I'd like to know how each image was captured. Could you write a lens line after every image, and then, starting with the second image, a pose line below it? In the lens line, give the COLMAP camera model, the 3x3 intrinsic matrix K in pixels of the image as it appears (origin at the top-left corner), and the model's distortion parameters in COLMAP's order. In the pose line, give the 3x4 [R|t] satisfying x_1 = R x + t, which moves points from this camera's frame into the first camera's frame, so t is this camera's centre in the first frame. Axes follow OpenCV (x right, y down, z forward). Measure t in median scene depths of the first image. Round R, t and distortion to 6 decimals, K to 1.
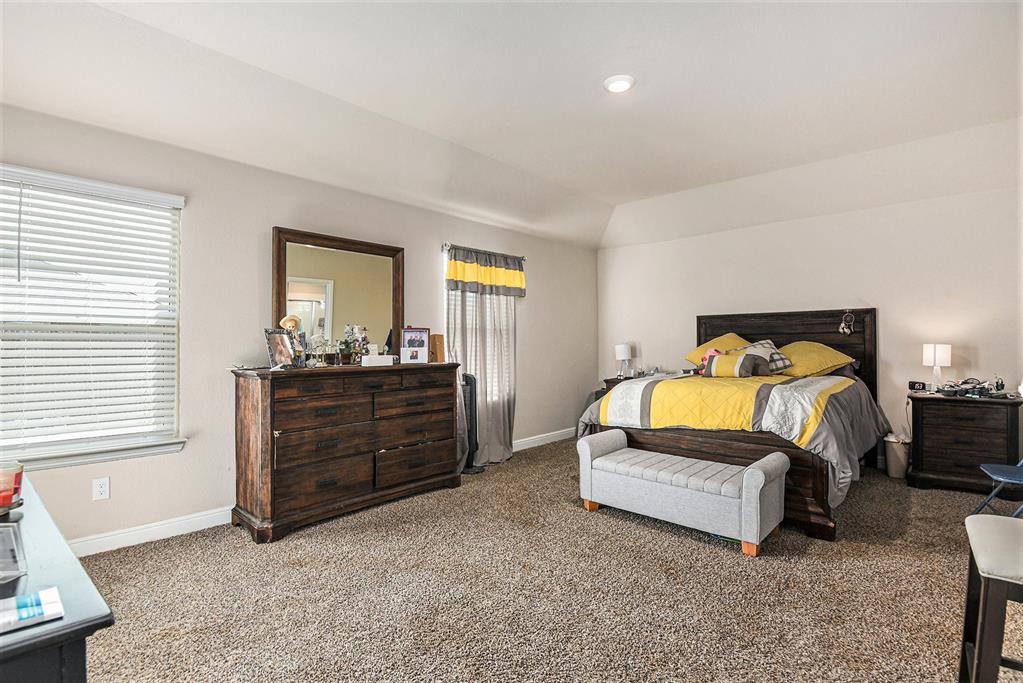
lens RADIAL K [[485.8, 0, 513.1], [0, 485.8, 341.8], [0, 0, 1]] dist [-0.020444, -0.000608]
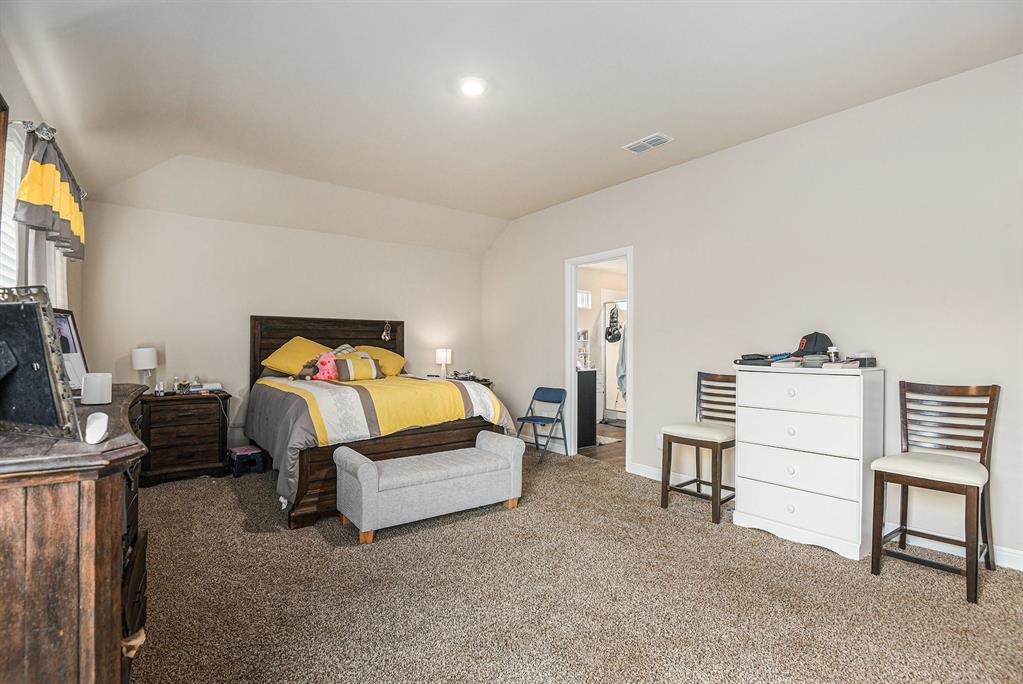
lens RADIAL K [[485.8, 0, 512.5], [0, 485.8, 347.3], [0, 0, 1]] dist [-0.020444, -0.000608]
pose [[0.163624, 0.006528, 0.986501, -0.551203], [-0.009972, 0.999938, -0.004963, 0.005372], [-0.986472, -0.009025, 0.163679, 0.526056]]
